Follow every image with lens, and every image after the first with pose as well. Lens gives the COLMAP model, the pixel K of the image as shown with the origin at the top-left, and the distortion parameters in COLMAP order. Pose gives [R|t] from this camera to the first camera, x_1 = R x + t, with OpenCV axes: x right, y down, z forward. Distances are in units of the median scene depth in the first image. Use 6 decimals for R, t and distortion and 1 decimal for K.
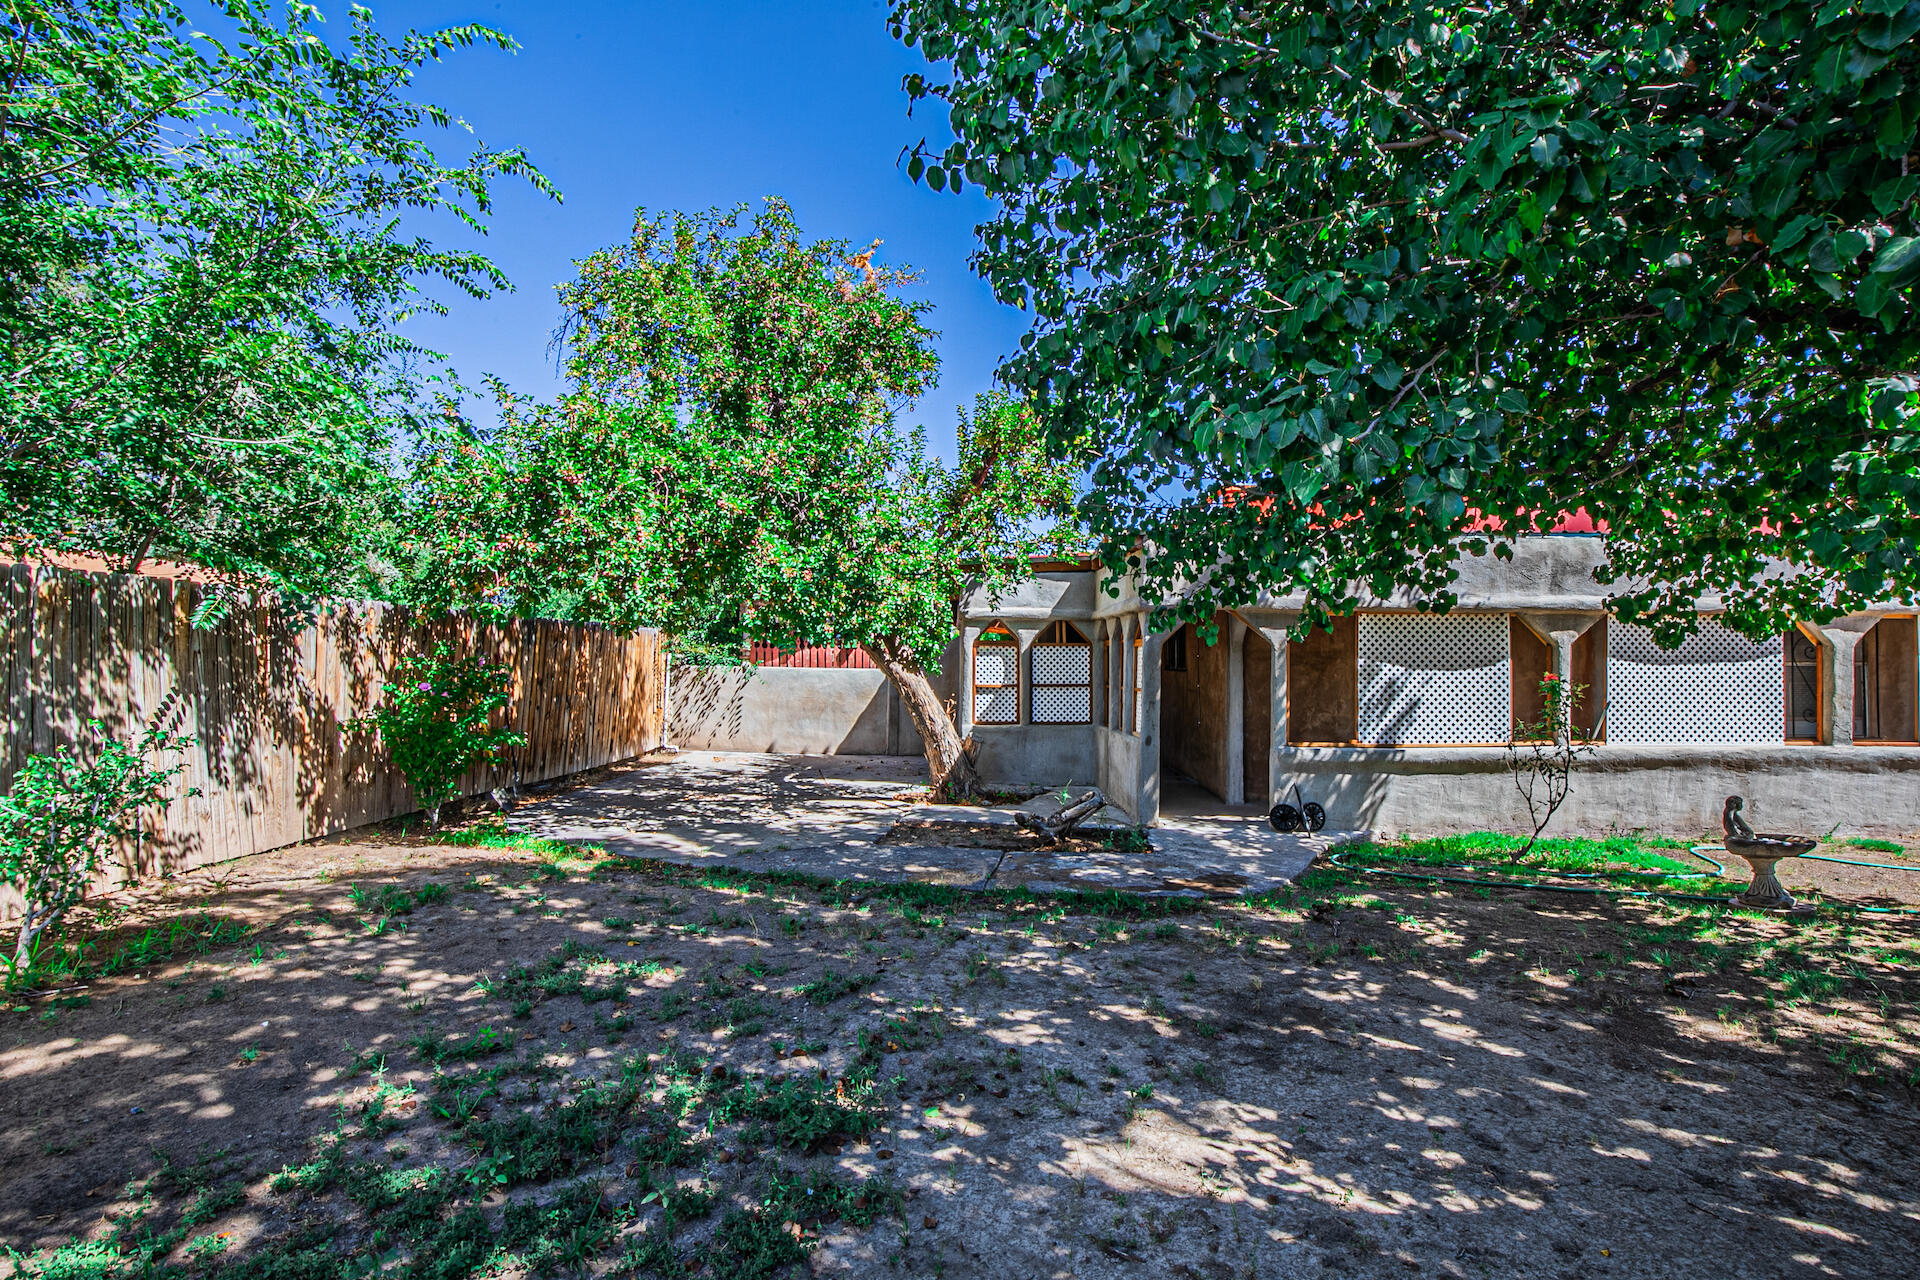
lens RADIAL K [[880.0, 0, 987.9], [0, 880.0, 643.1], [0, 0, 1]] dist [-0.037687, 0.007848]
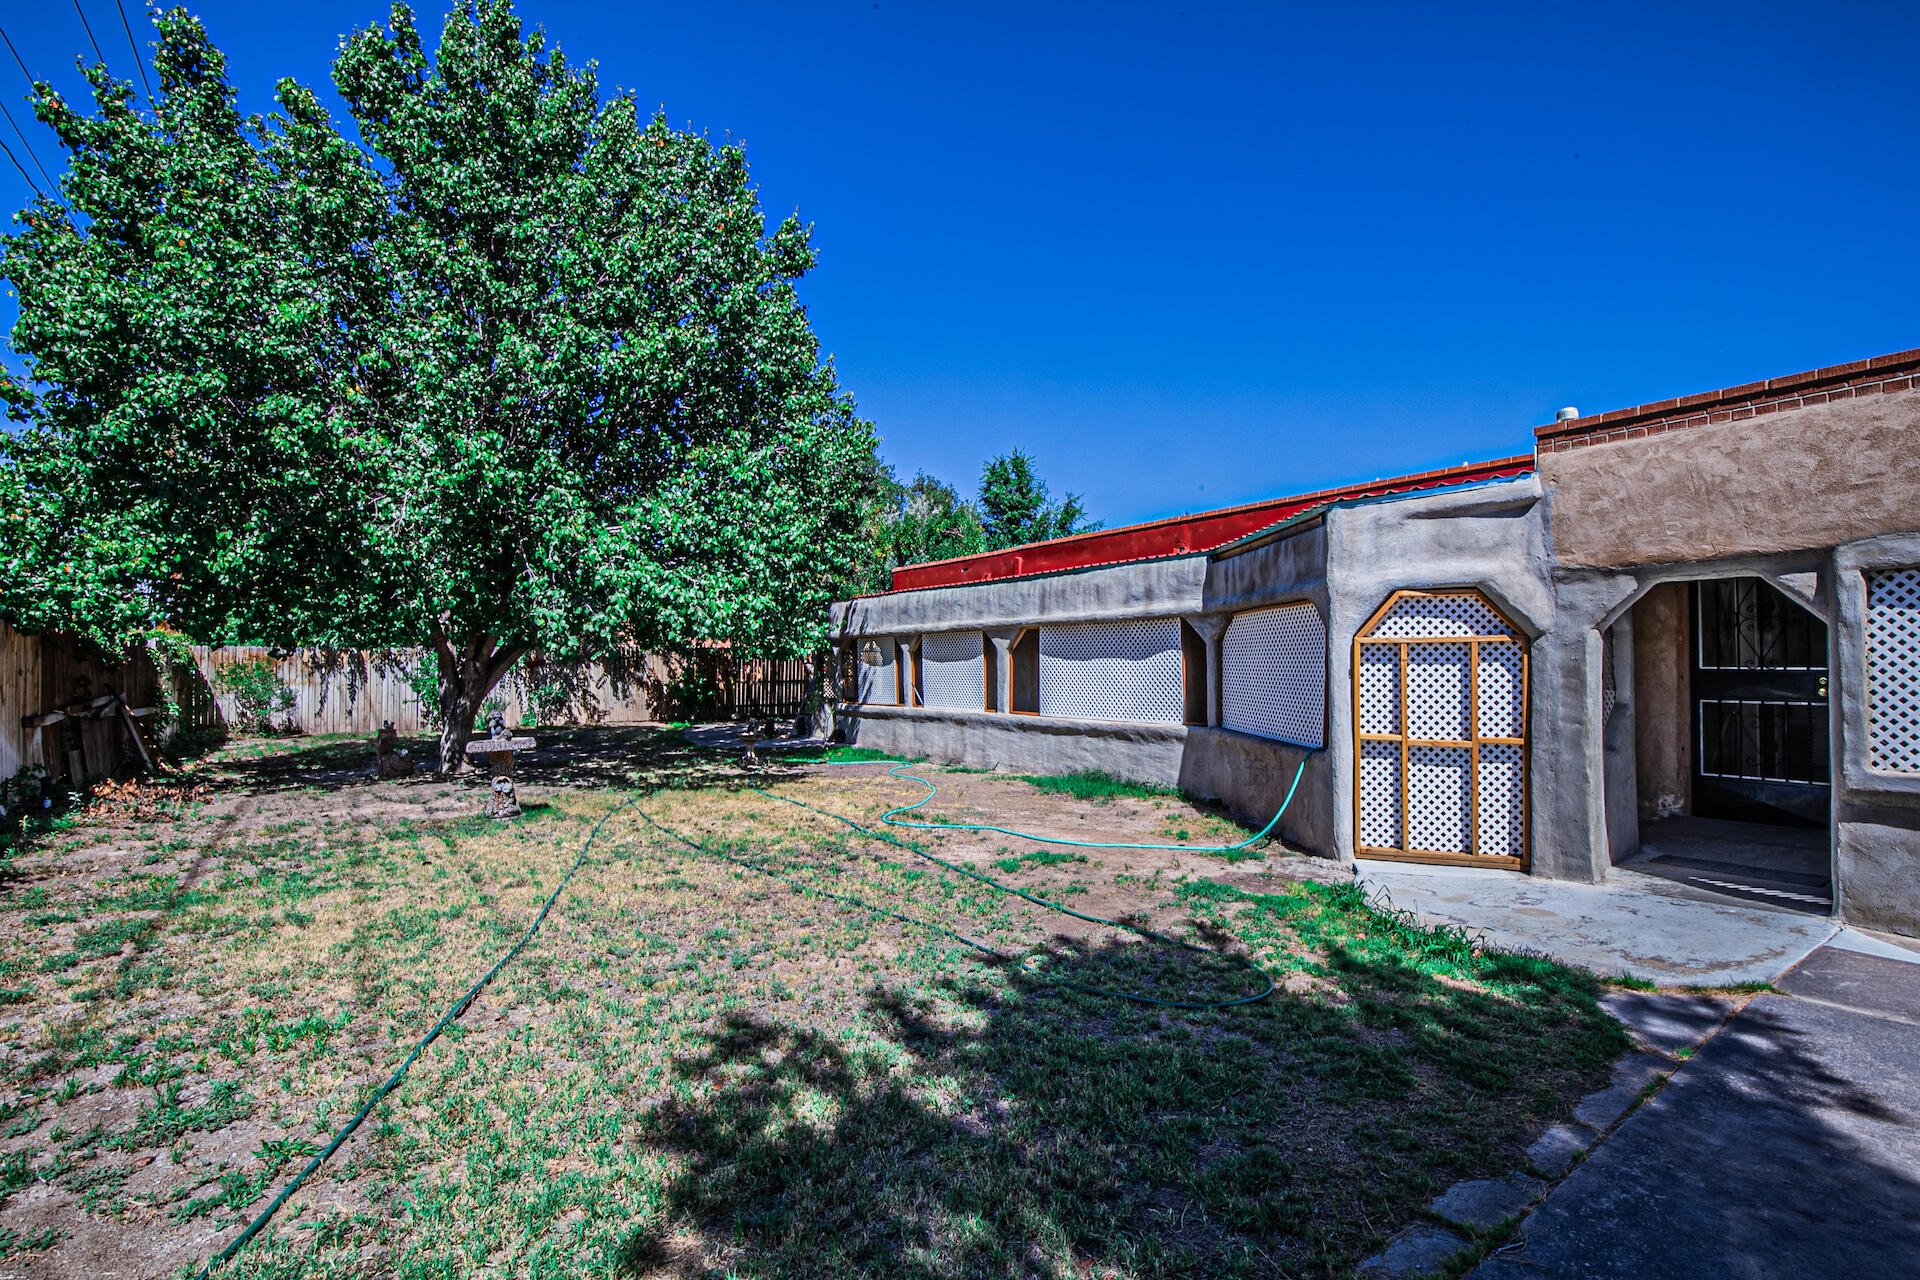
lens RADIAL K [[880.0, 0, 987.9], [0, 880.0, 643.1], [0, 0, 1]] dist [-0.037687, 0.007848]
pose [[0.615328, -0.024644, -0.787886, 2.288785], [0.014187, 0.999696, -0.020189, 0.021755], [0.788143, 0.001245, 0.615490, -0.029962]]
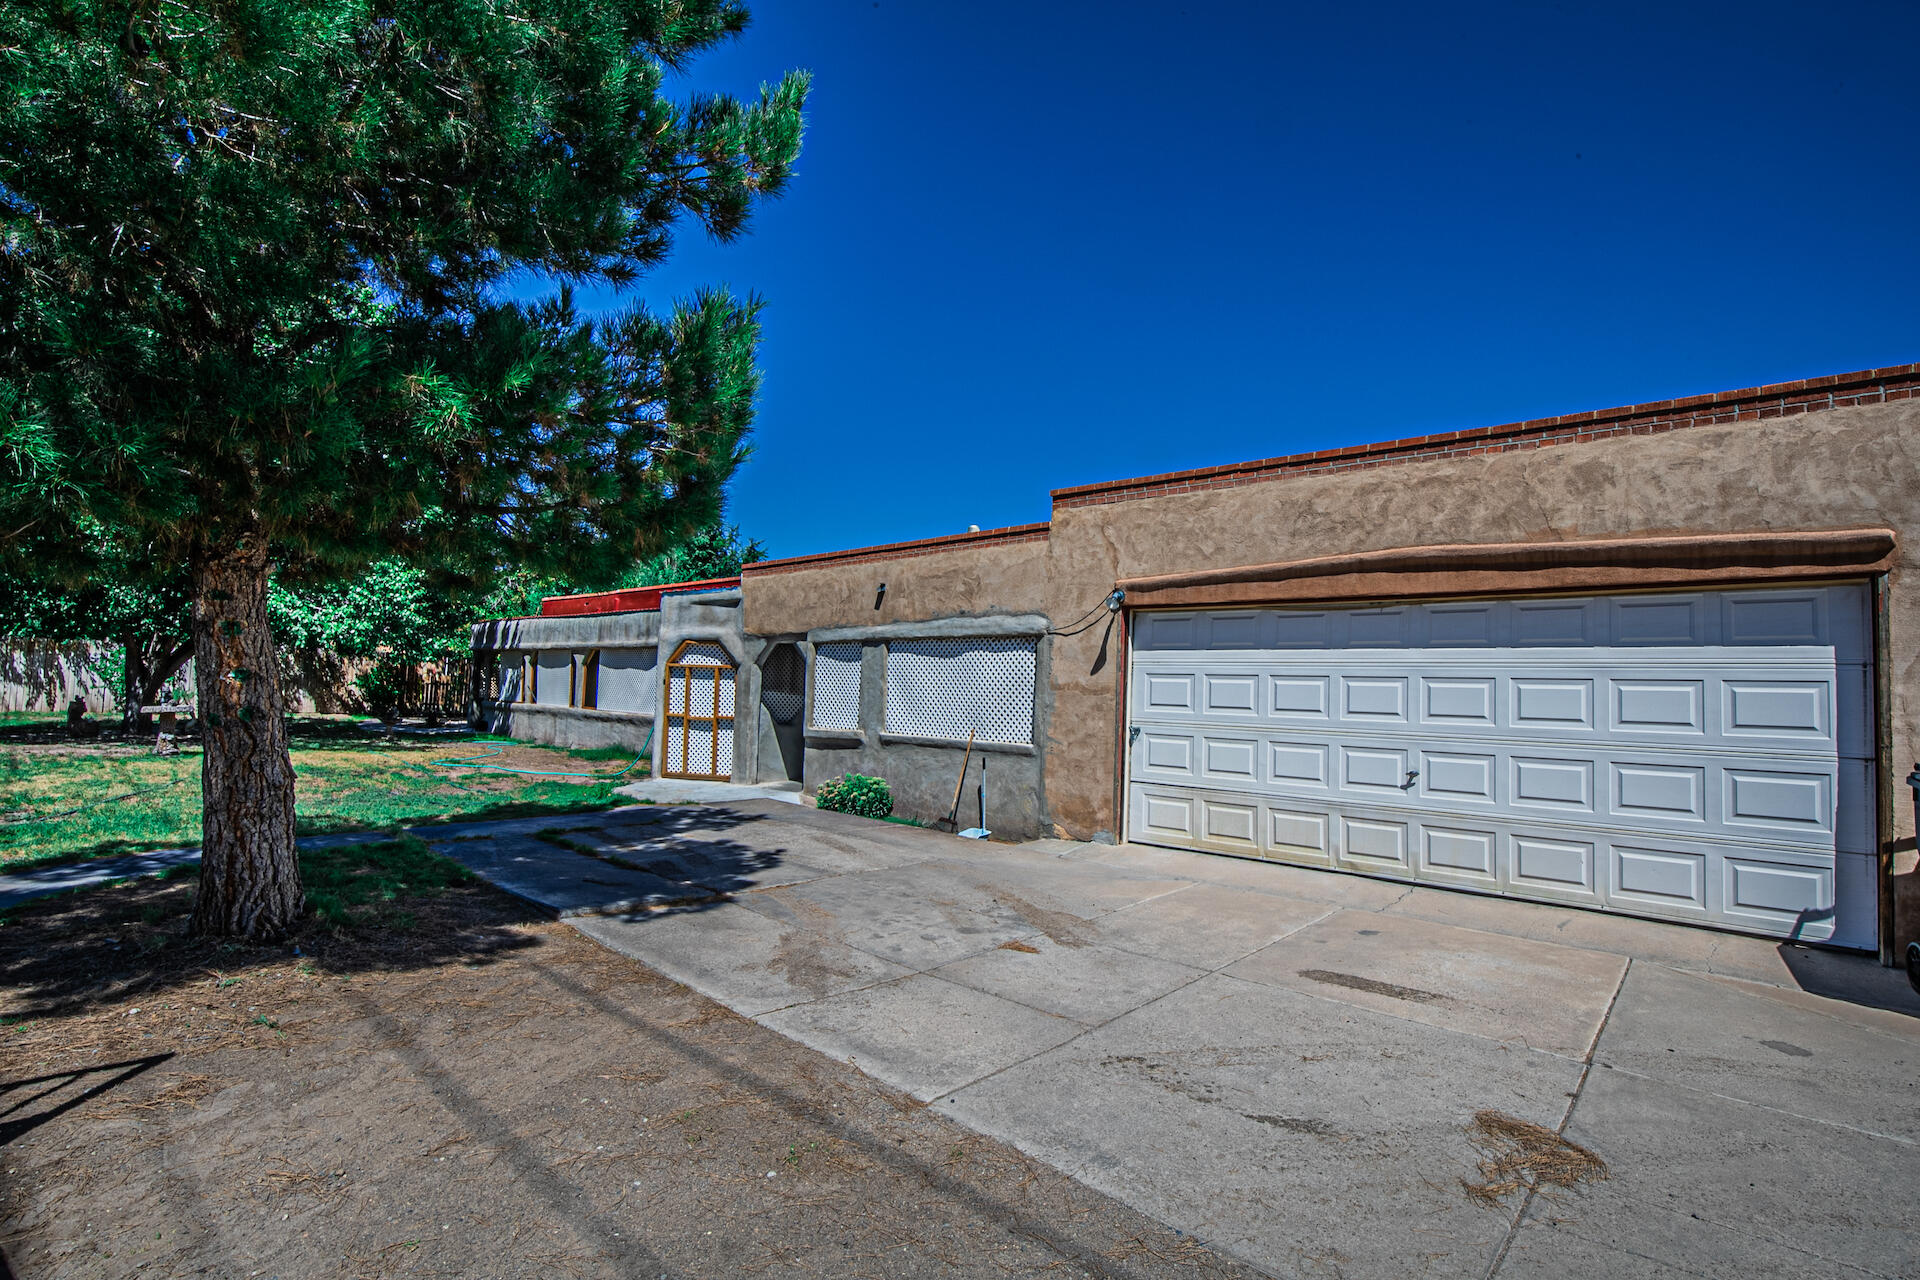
lens RADIAL K [[880.0, 0, 987.9], [0, 880.0, 643.1], [0, 0, 1]] dist [-0.037687, 0.007848]
pose [[0.773400, -0.010382, -0.633833, 3.348973], [-0.026139, 0.998493, -0.048250, 0.030171], [0.633379, 0.053884, 0.771963, -0.117639]]
